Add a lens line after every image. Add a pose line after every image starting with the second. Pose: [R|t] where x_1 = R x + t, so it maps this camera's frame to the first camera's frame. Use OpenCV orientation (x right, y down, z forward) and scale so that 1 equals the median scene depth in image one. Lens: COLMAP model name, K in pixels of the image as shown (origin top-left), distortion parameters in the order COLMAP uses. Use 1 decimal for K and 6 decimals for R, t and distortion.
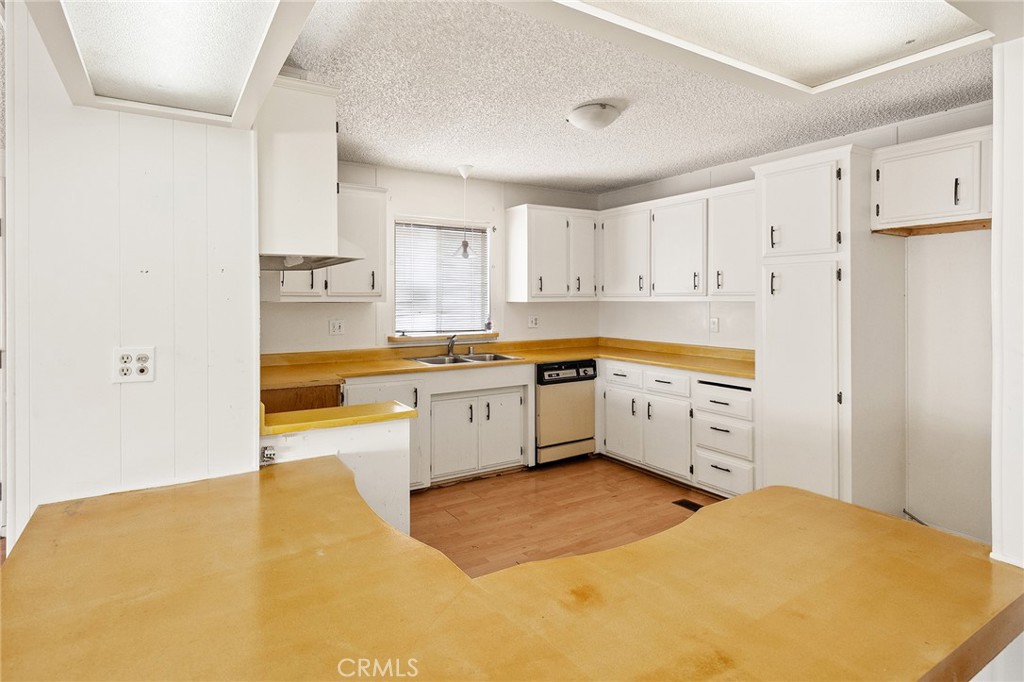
lens RADIAL K [[509.2, 0, 456.1], [0, 509.2, 299.9], [0, 0, 1]] dist [-0.001952, -0.000185]
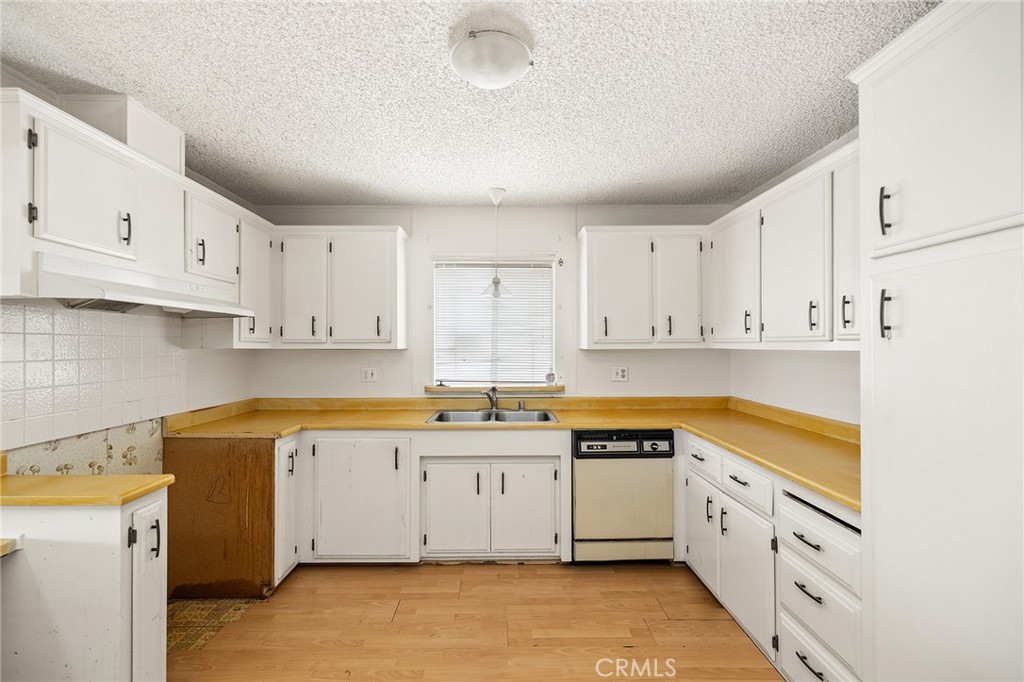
lens RADIAL K [[433.1, 0, 504.2], [0, 433.1, 342.2], [0, 0, 1]] dist [0.001224, -0.000139]
pose [[0.876499, -0.002778, -0.481395, 0.384640], [0.000382, 0.999987, -0.005075, -0.004006], [0.481403, 0.004264, 0.876489, 0.375098]]
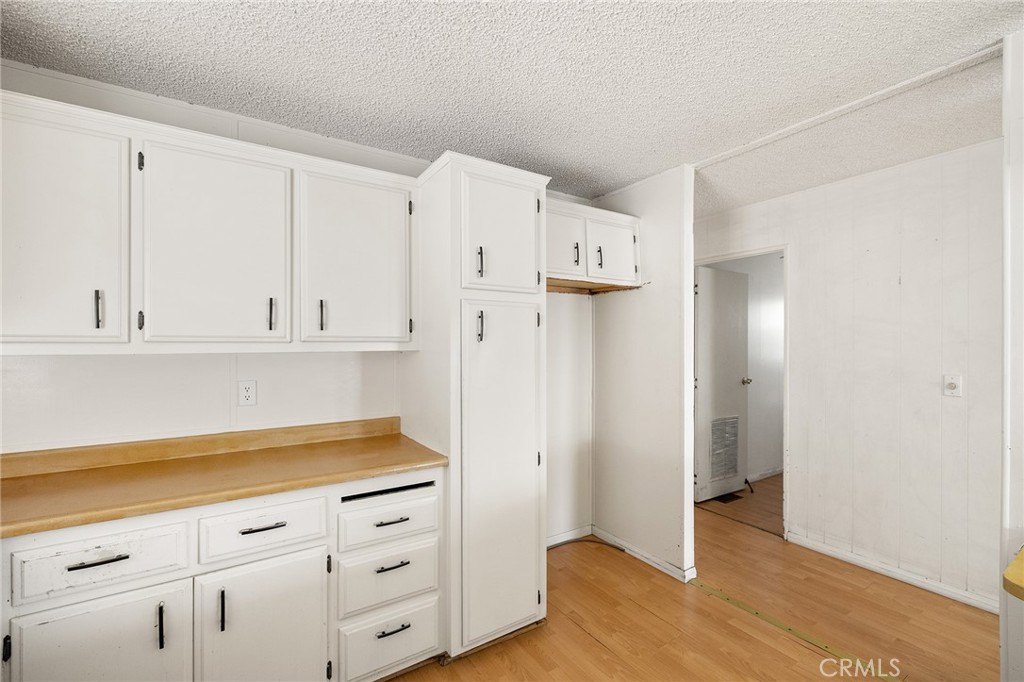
lens RADIAL K [[433.1, 0, 509.2], [0, 433.1, 345.8], [0, 0, 1]] dist [0.001224, -0.000139]
pose [[-0.052403, -0.000999, 0.998626, 0.004096], [0.004975, 0.999987, 0.001261, -0.003447], [-0.998614, 0.005034, -0.052397, 0.746178]]
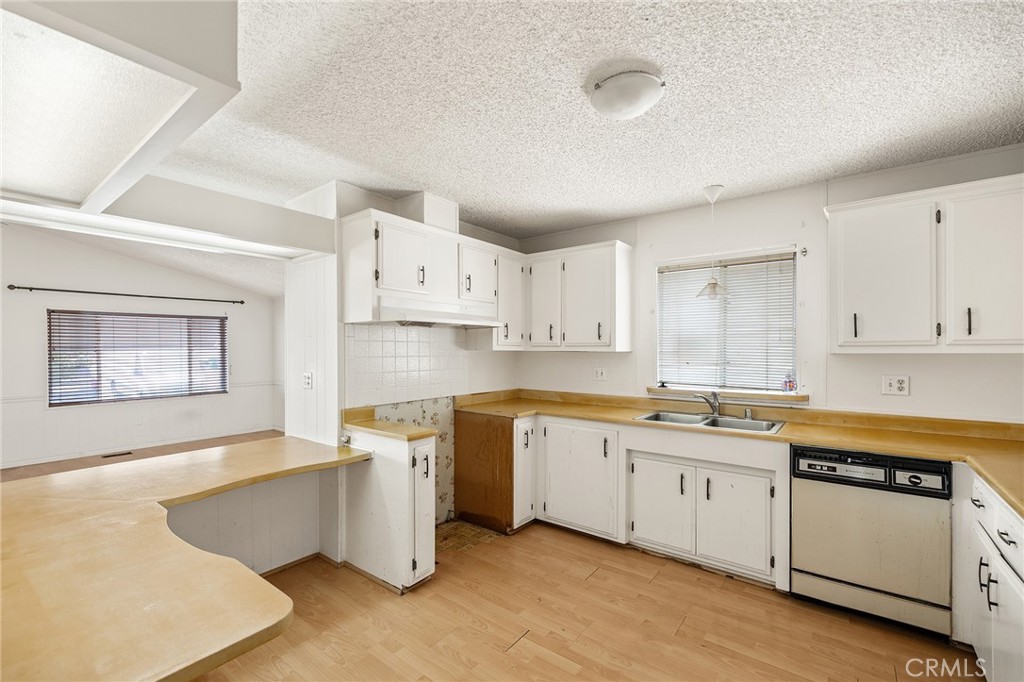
lens RADIAL K [[433.1, 0, 510.8], [0, 433.1, 350.9], [0, 0, 1]] dist [0.001224, -0.000139]
pose [[0.395121, 0.007083, -0.918602, 0.543697], [-0.000402, 0.999972, 0.007538, -0.003540], [0.918629, -0.002609, 0.395112, 0.427253]]
